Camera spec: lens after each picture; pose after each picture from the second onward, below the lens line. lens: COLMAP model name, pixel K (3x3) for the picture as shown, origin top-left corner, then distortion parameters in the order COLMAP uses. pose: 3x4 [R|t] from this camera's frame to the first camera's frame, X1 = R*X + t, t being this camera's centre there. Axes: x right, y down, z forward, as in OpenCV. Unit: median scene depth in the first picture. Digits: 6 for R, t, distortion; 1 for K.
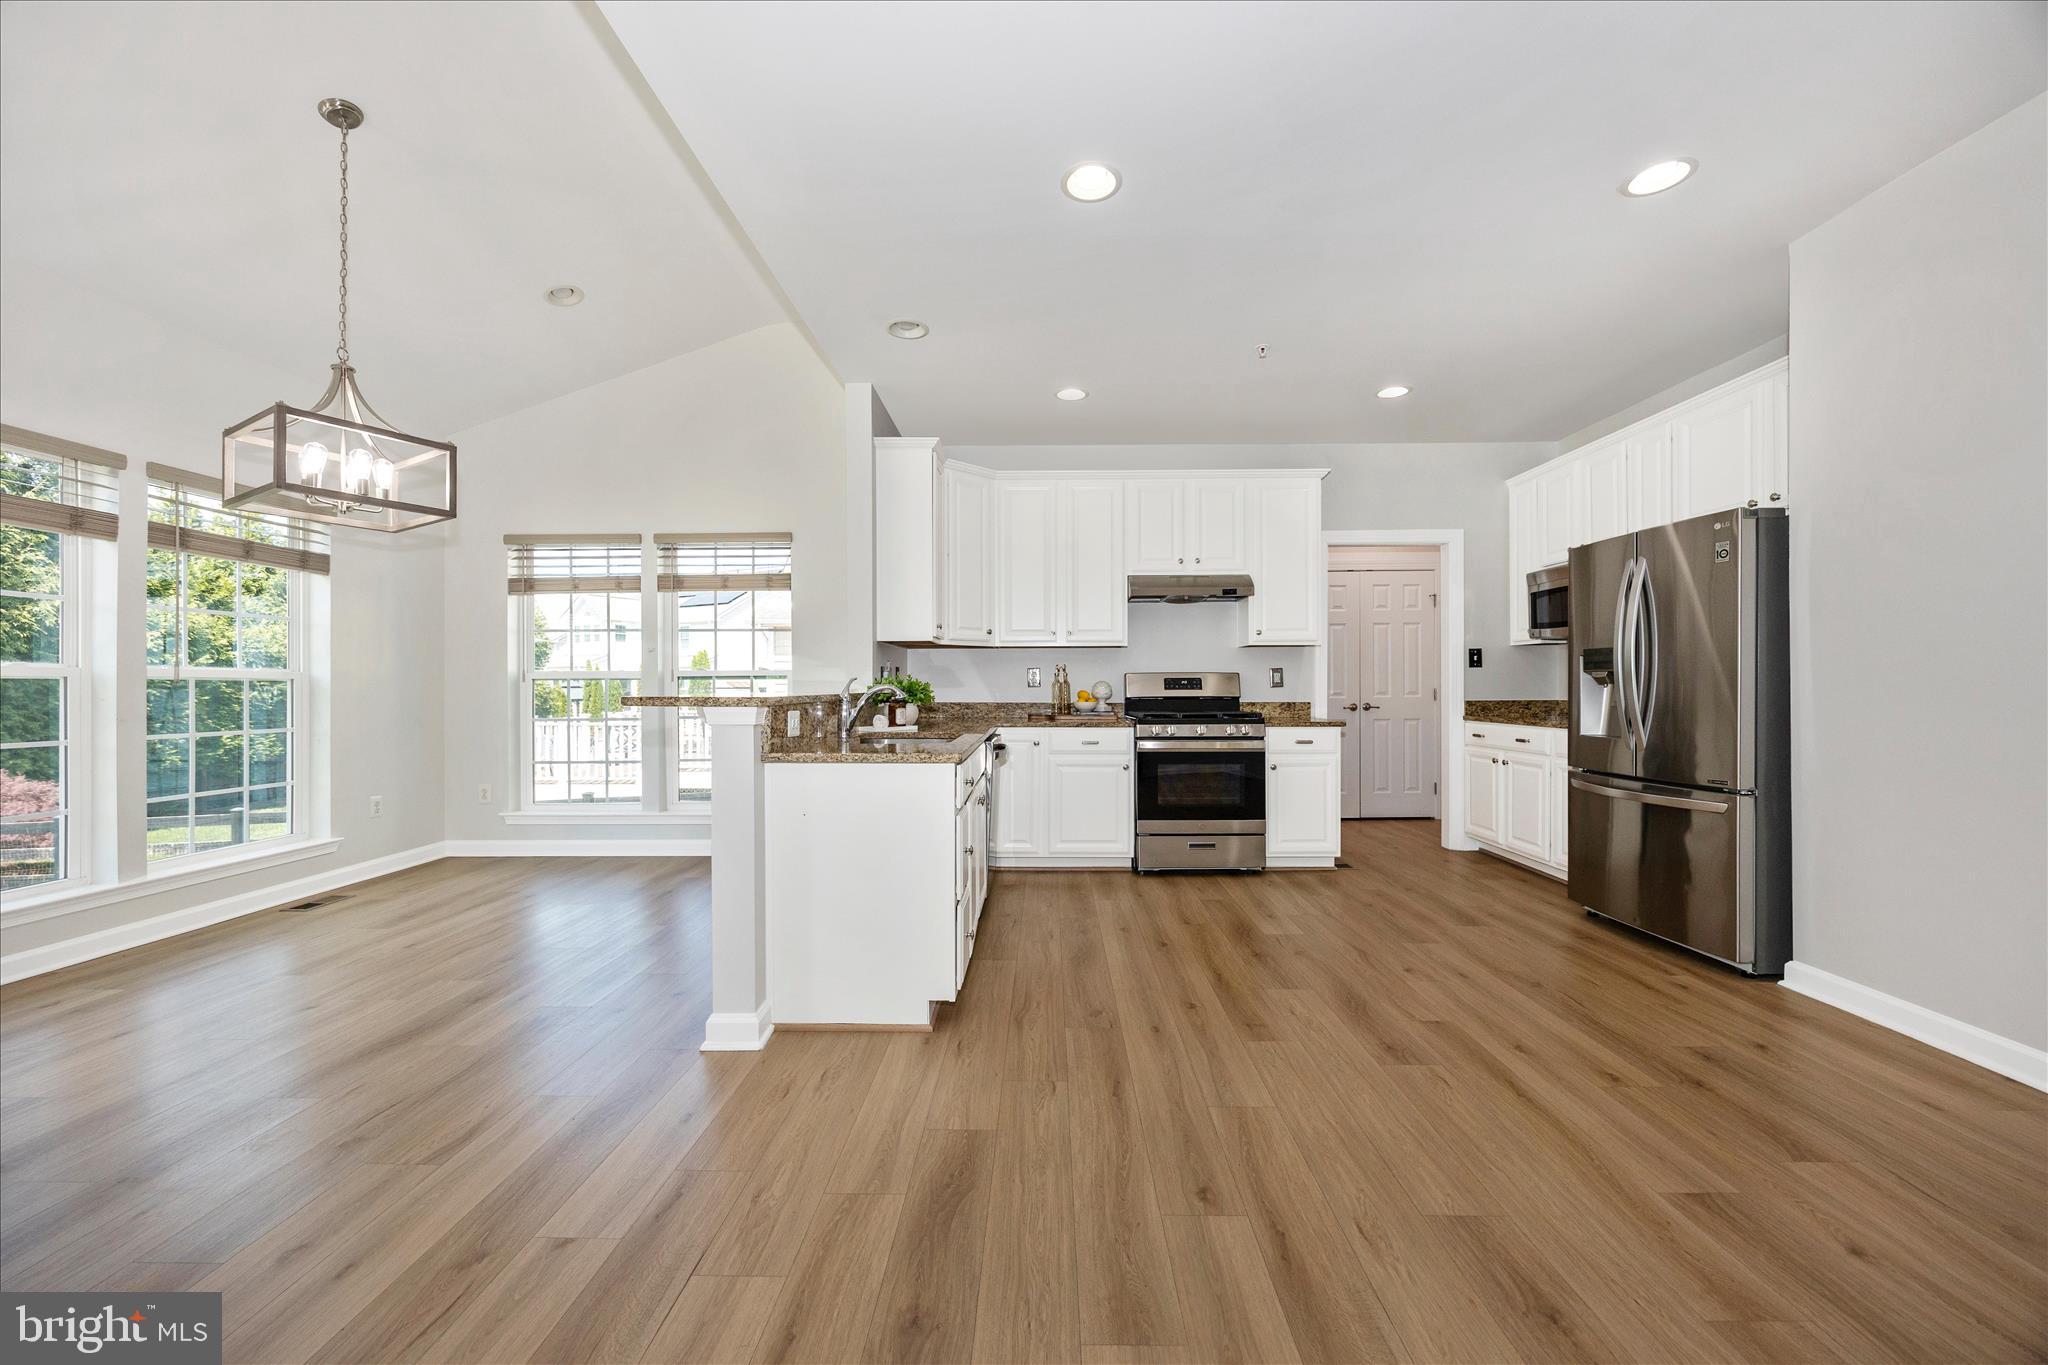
lens RADIAL K [[788.3, 0, 1027.9], [0, 788.3, 688.5], [0, 0, 1]] dist [-0.000610, 0.000052]
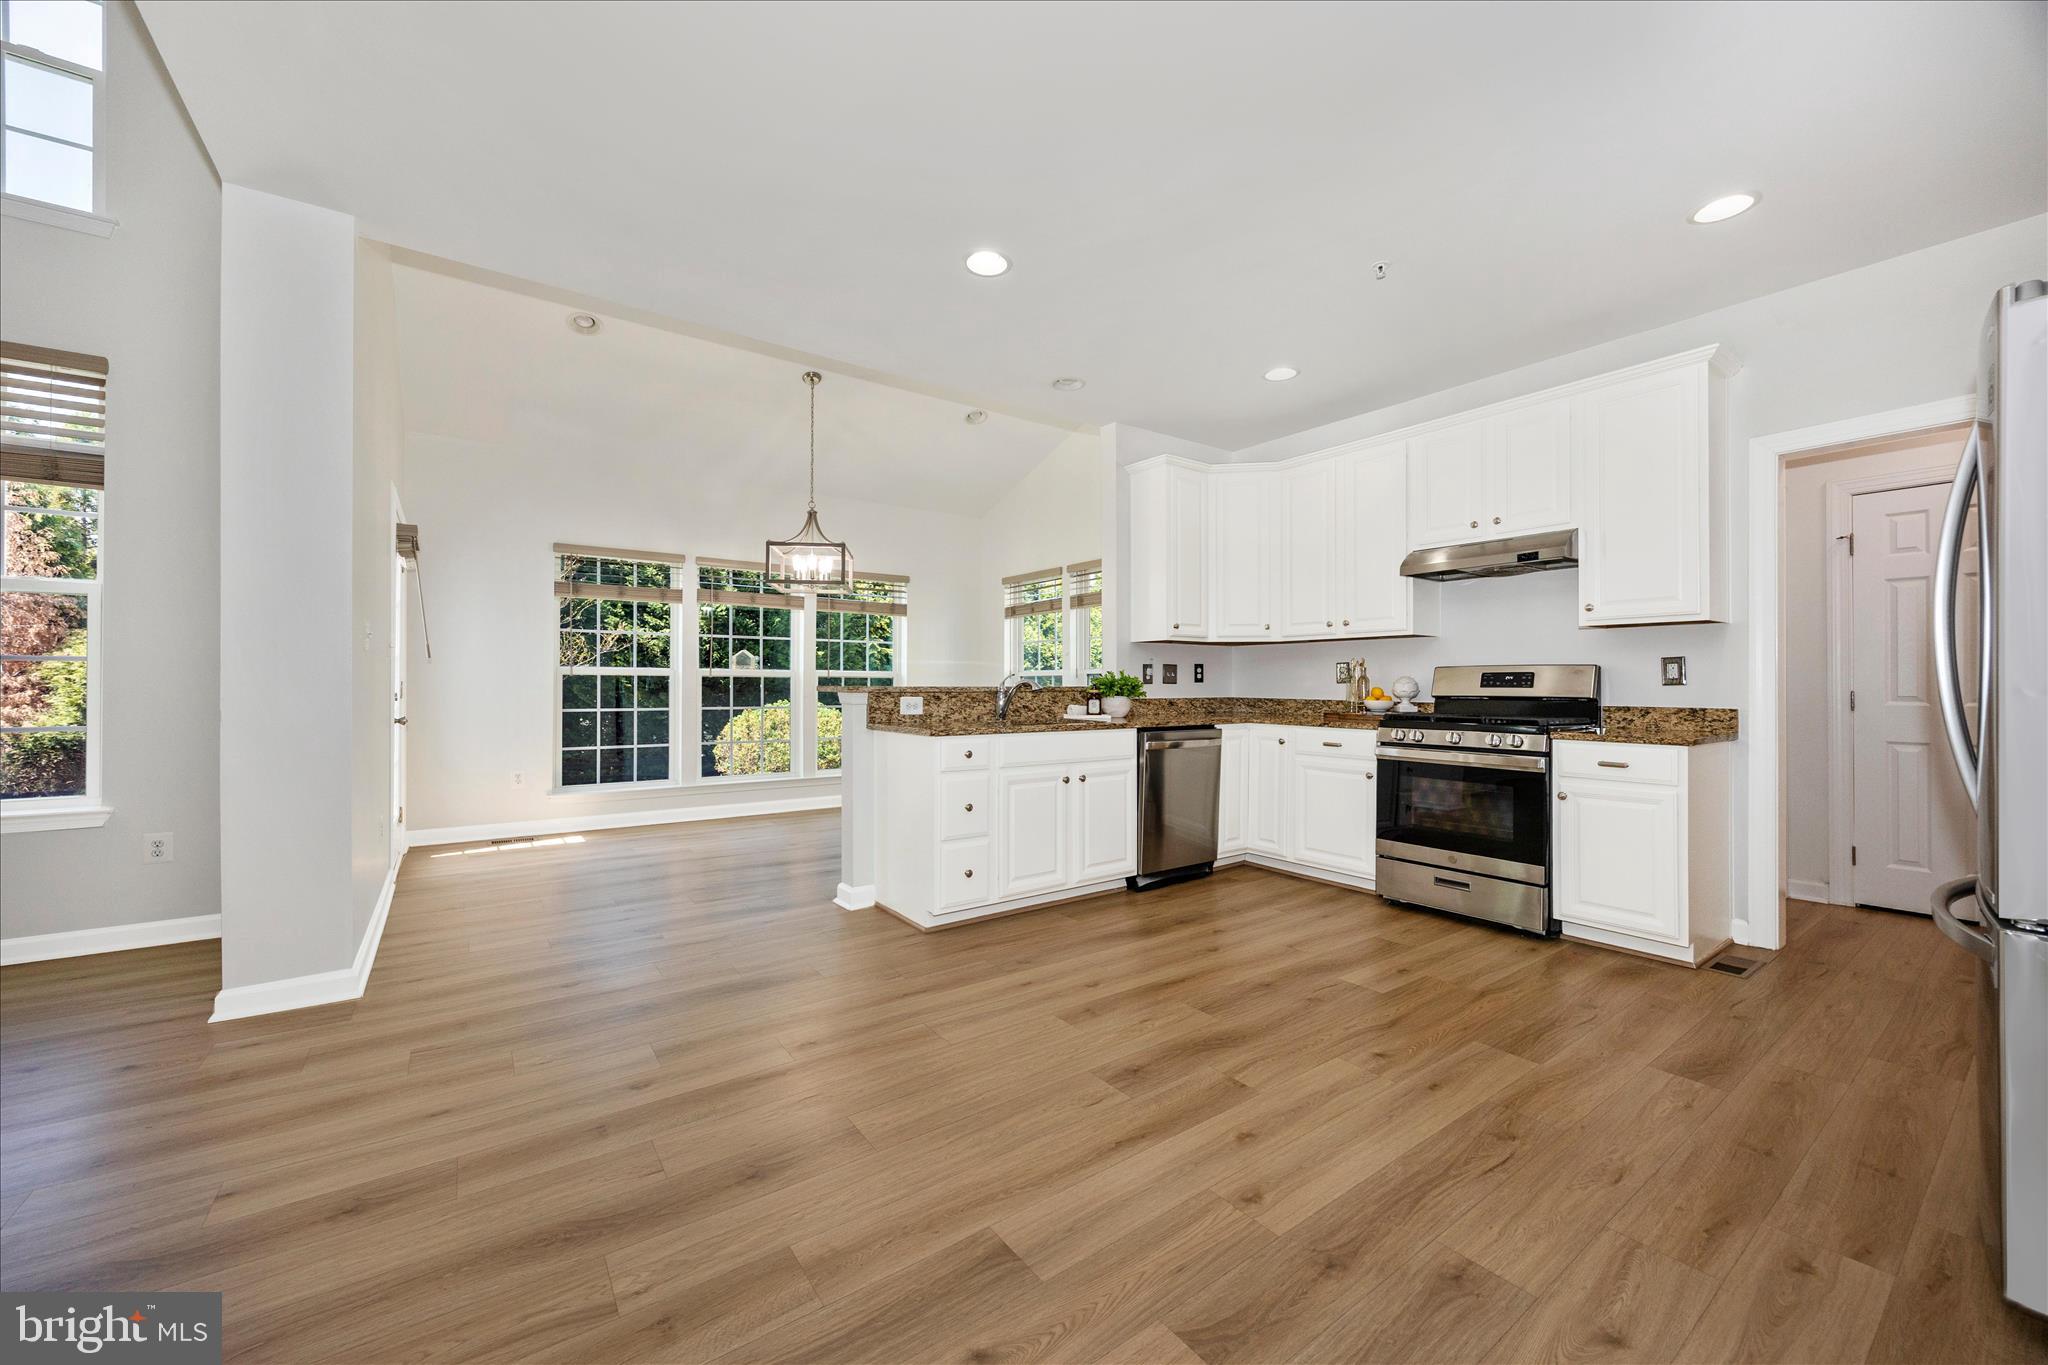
lens RADIAL K [[780.6, 0, 1024.0], [0, 780.6, 682.5], [0, 0, 1]] dist [-0.007385, -0.000068]
pose [[0.593533, 0.003027, -0.804804, 0.589079], [-0.008162, 0.999964, -0.002258, 0.002334], [0.804768, 0.007909, 0.593537, 0.185289]]
